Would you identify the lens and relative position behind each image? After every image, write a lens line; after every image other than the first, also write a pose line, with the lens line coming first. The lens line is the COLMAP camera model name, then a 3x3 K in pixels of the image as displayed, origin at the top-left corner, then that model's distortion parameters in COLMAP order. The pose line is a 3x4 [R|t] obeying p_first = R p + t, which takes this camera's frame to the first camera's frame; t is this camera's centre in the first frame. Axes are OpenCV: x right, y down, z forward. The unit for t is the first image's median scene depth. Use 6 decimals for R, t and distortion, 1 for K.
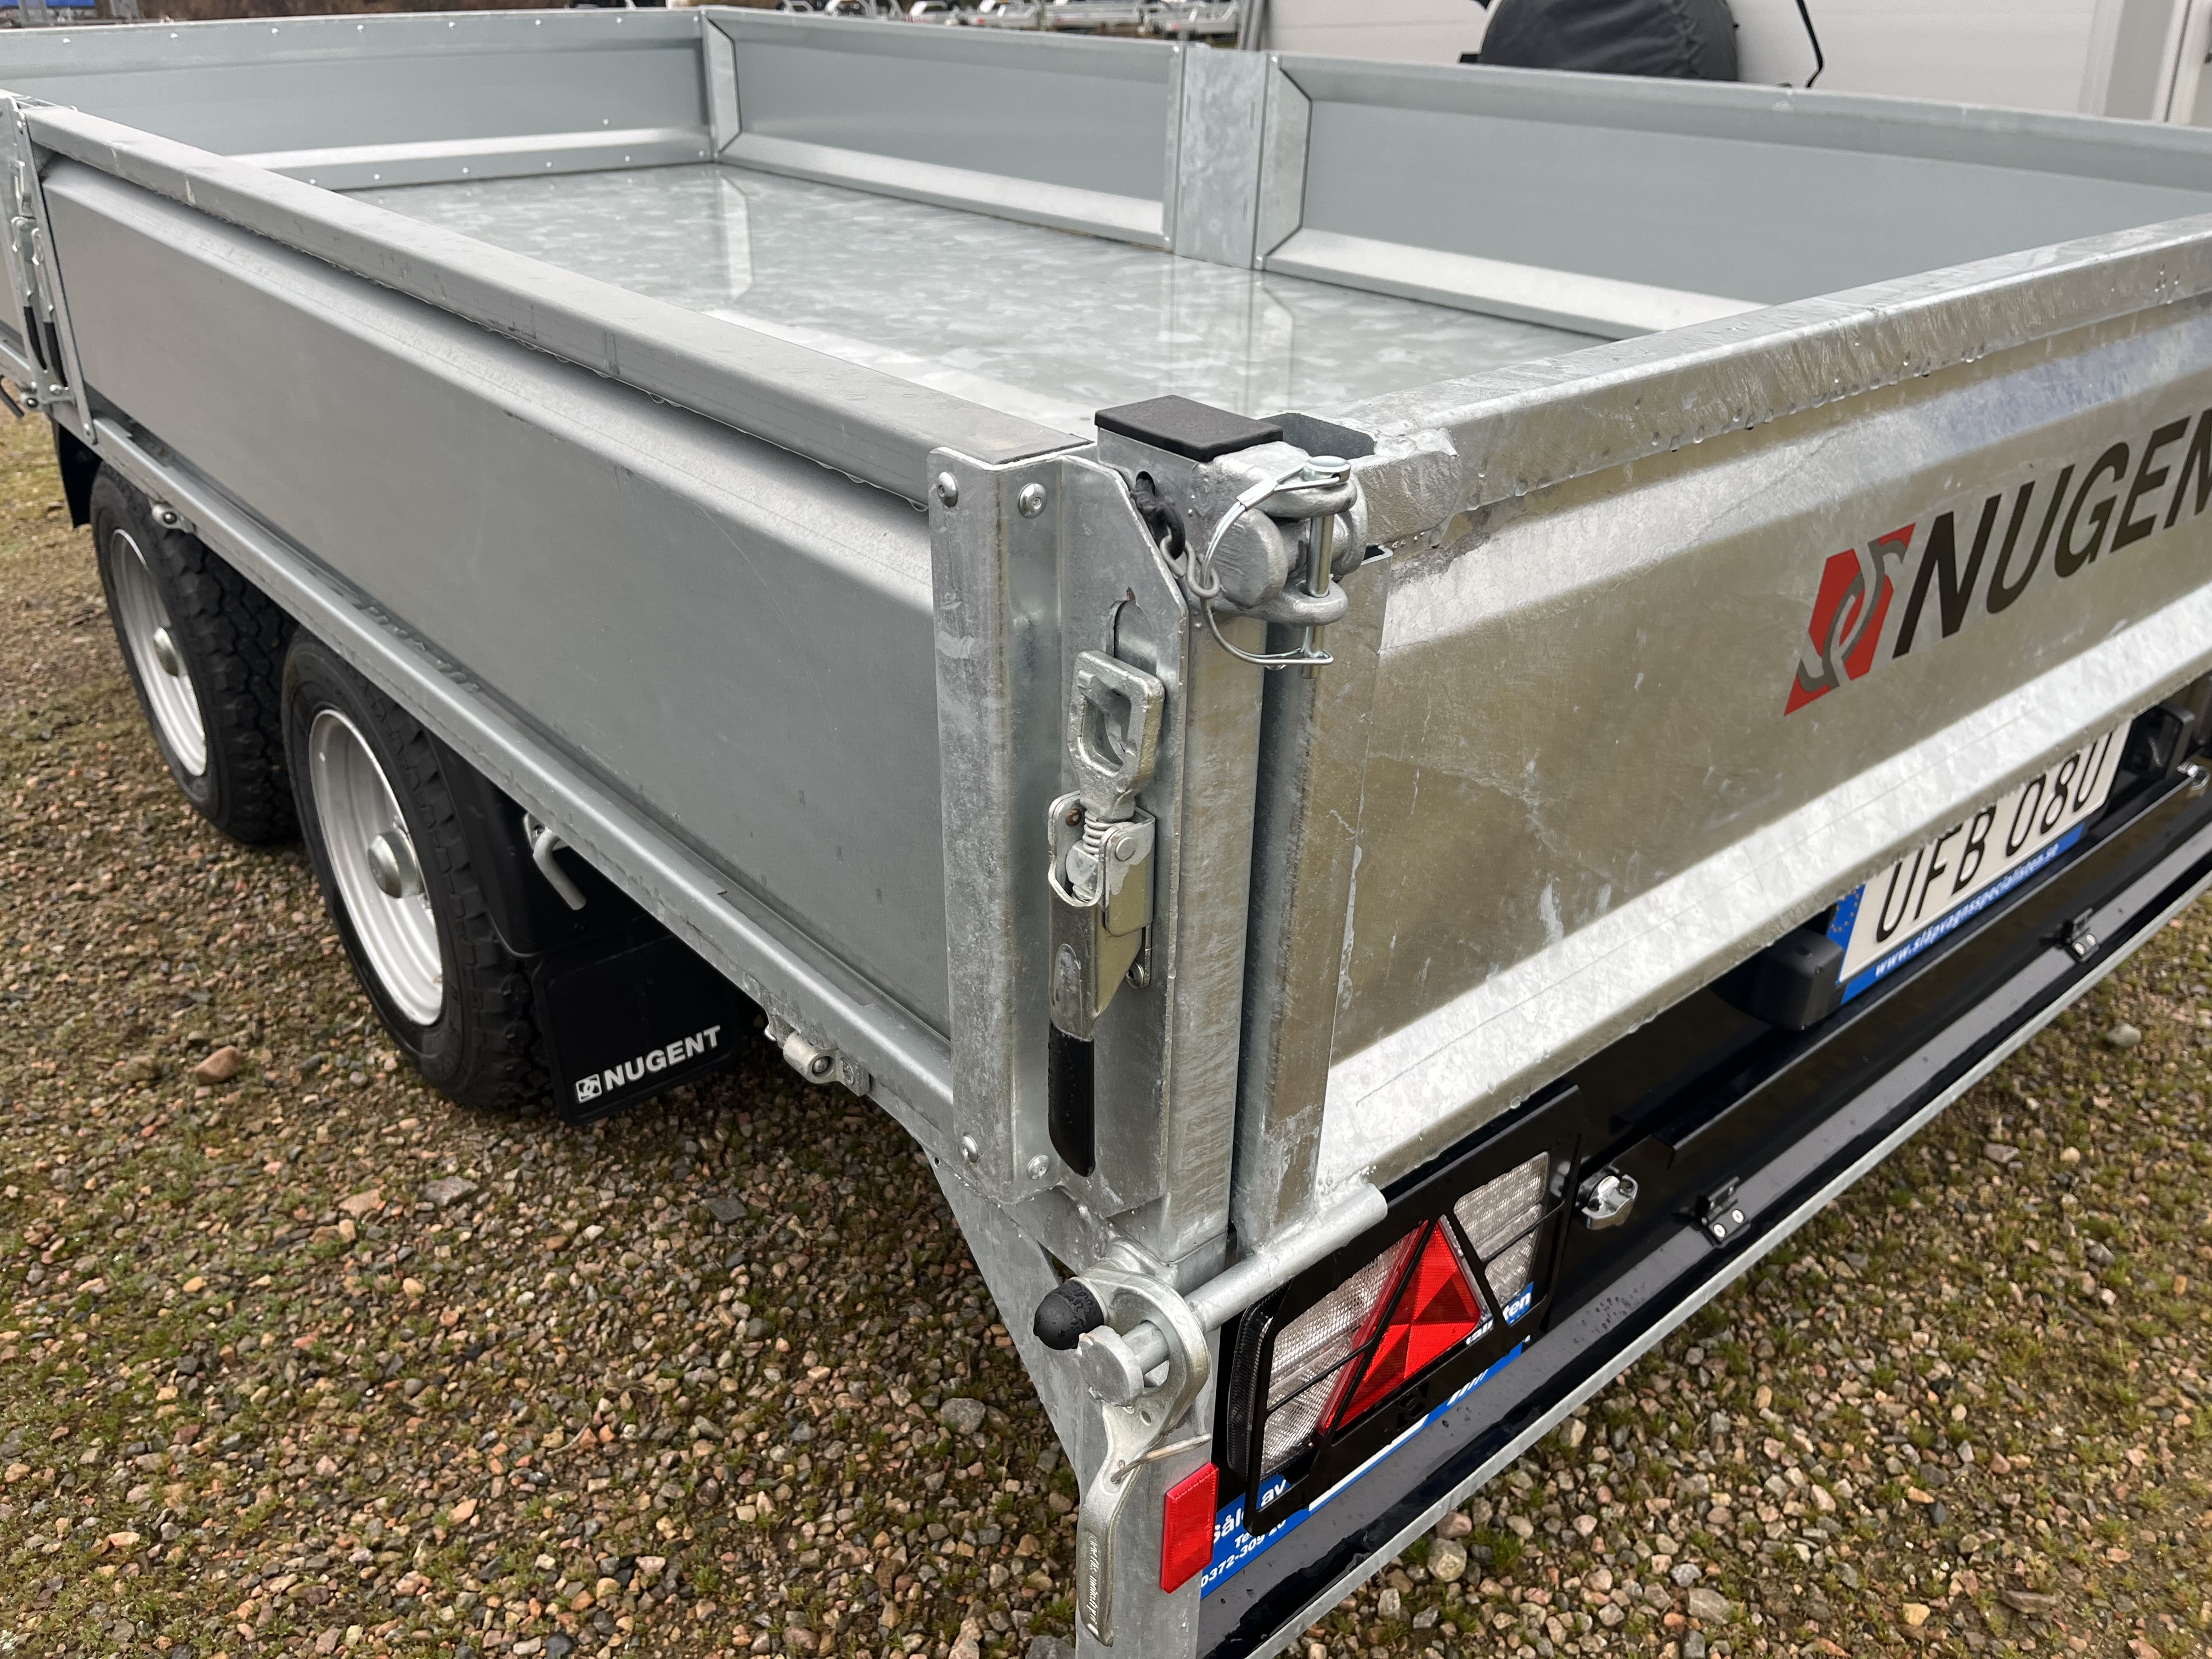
lens RADIAL K [[1667.1, 0, 1106.0], [0, 1667.1, 829.5], [0, 0, 1]] dist [-0.019811, -0.006867]
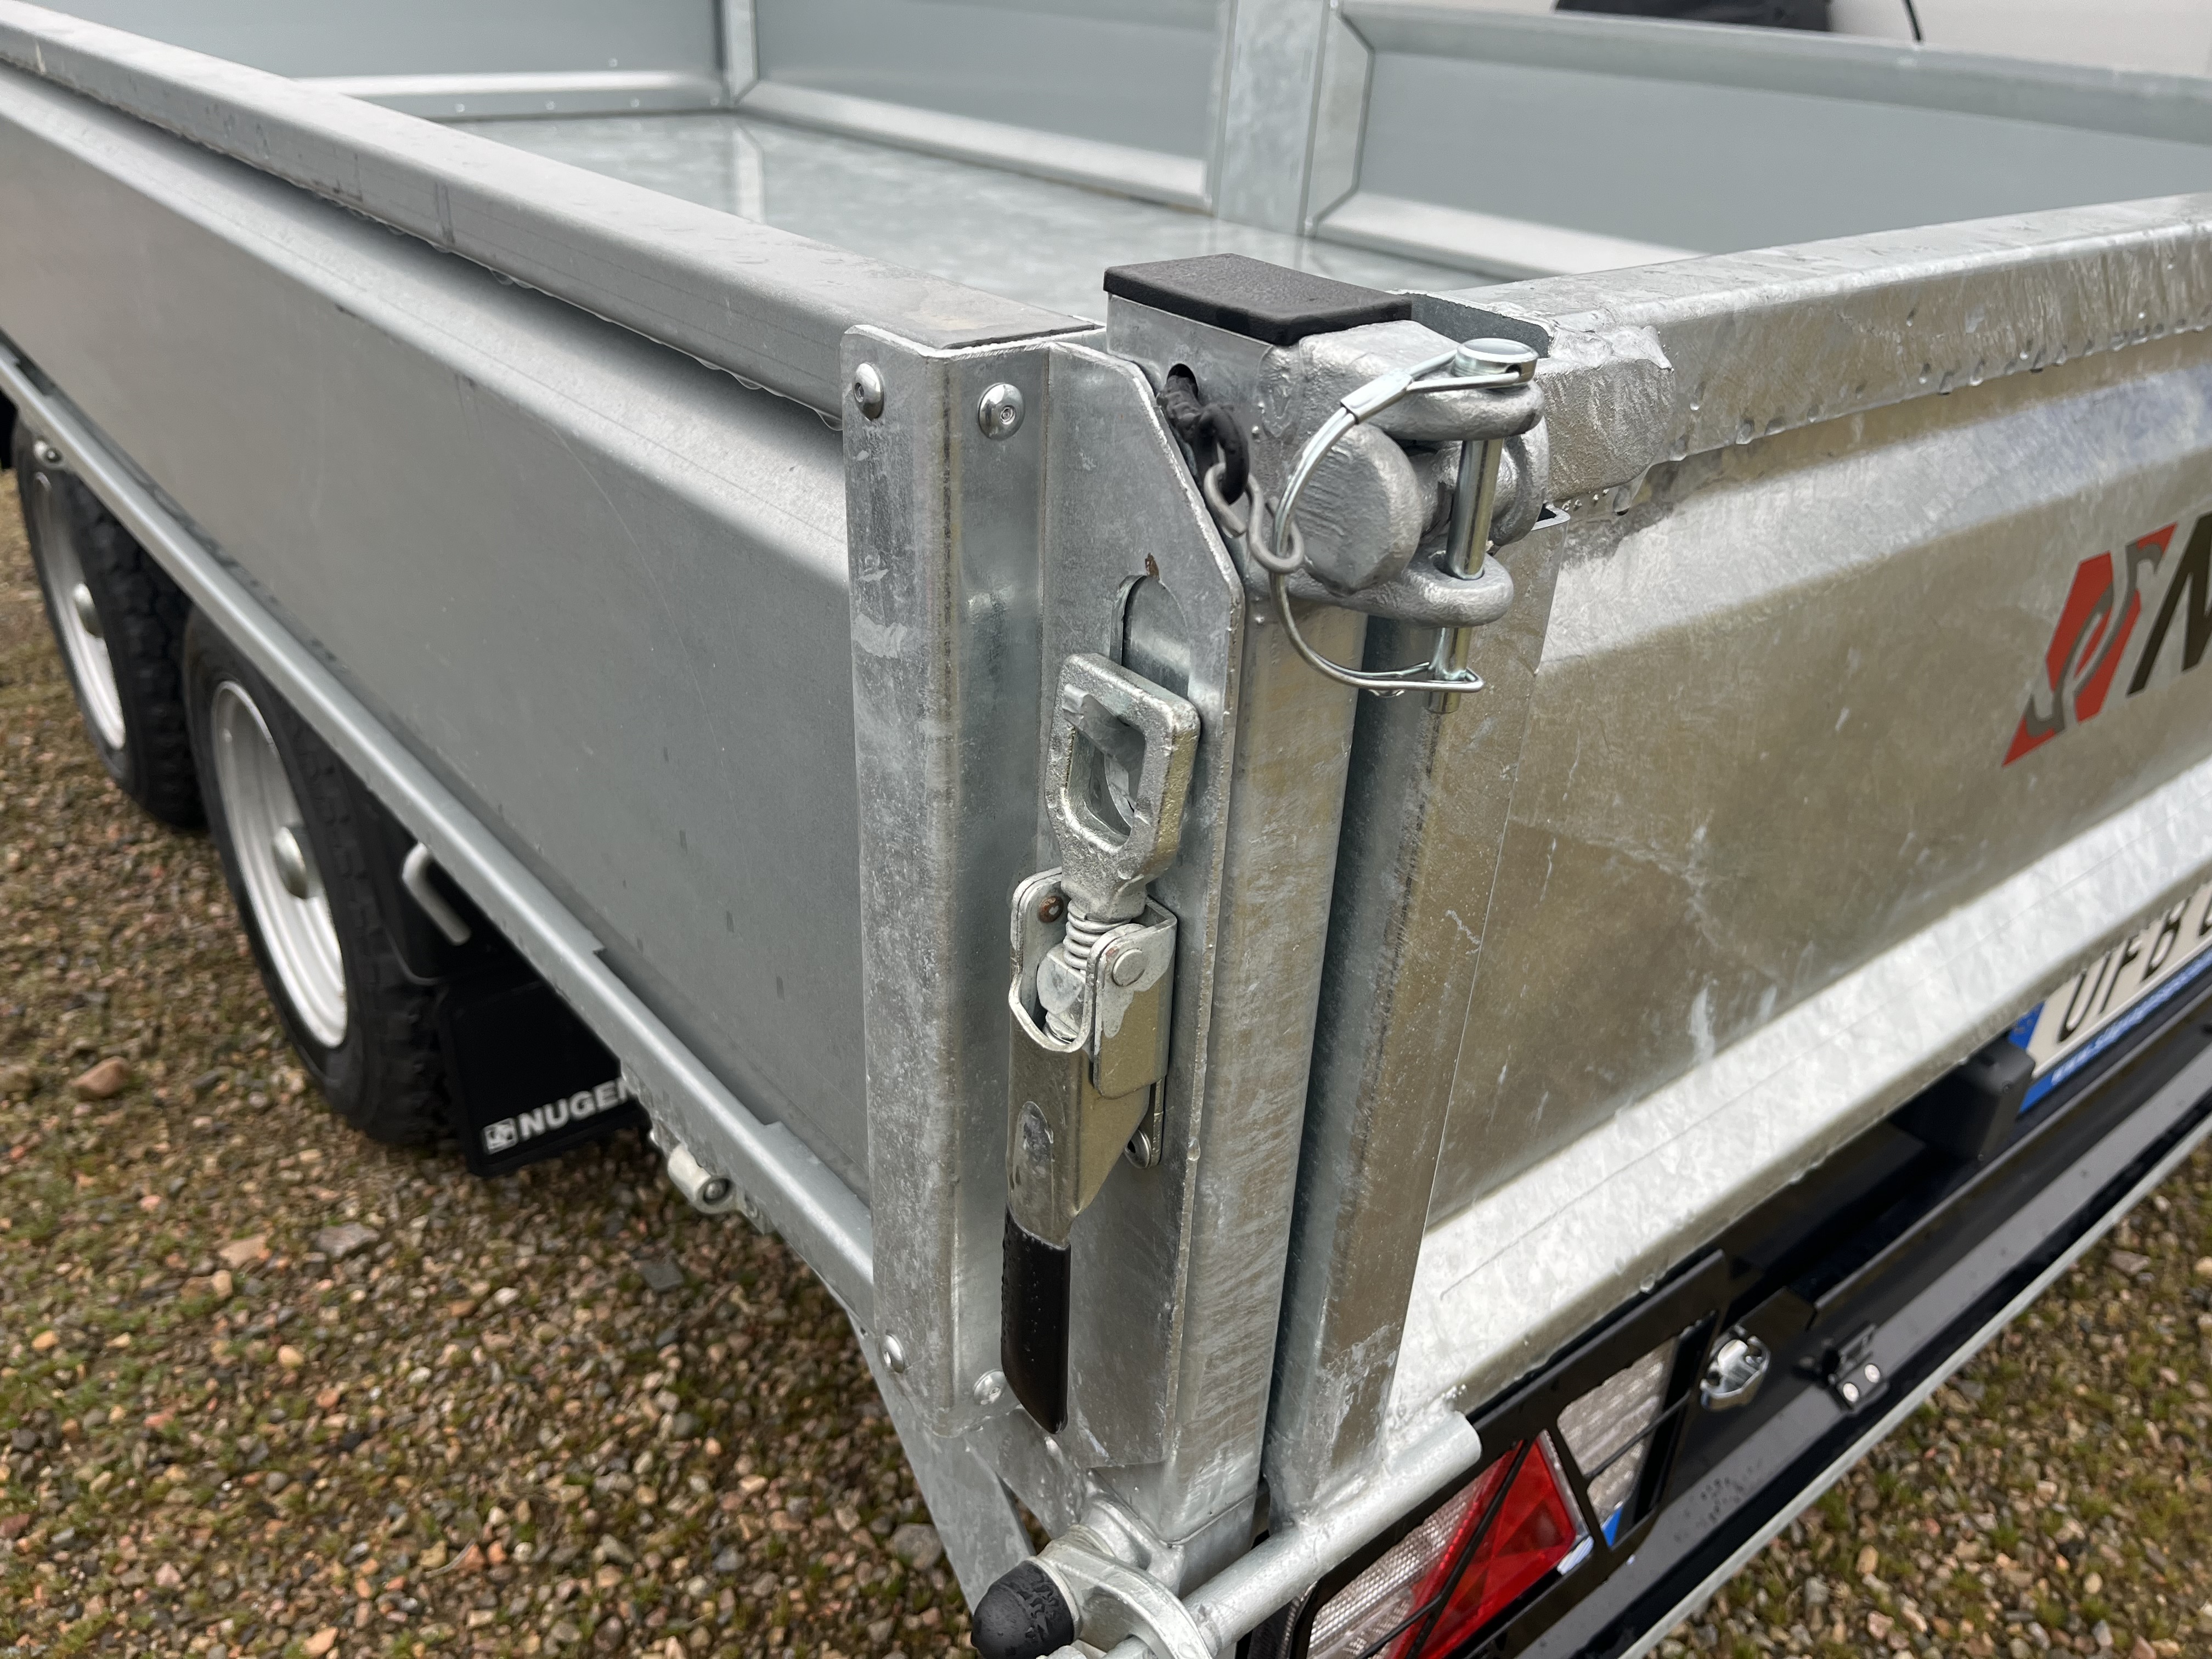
lens RADIAL K [[1728.2, 0, 1106.0], [0, 1728.2, 829.5], [0, 0, 1]] dist [0.005267, -0.073856]
pose [[0.999274, 0.037256, -0.007953, 0.002326], [-0.037262, 0.999305, -0.000563, -0.014664], [0.007927, 0.000859, 0.999968, 0.124605]]
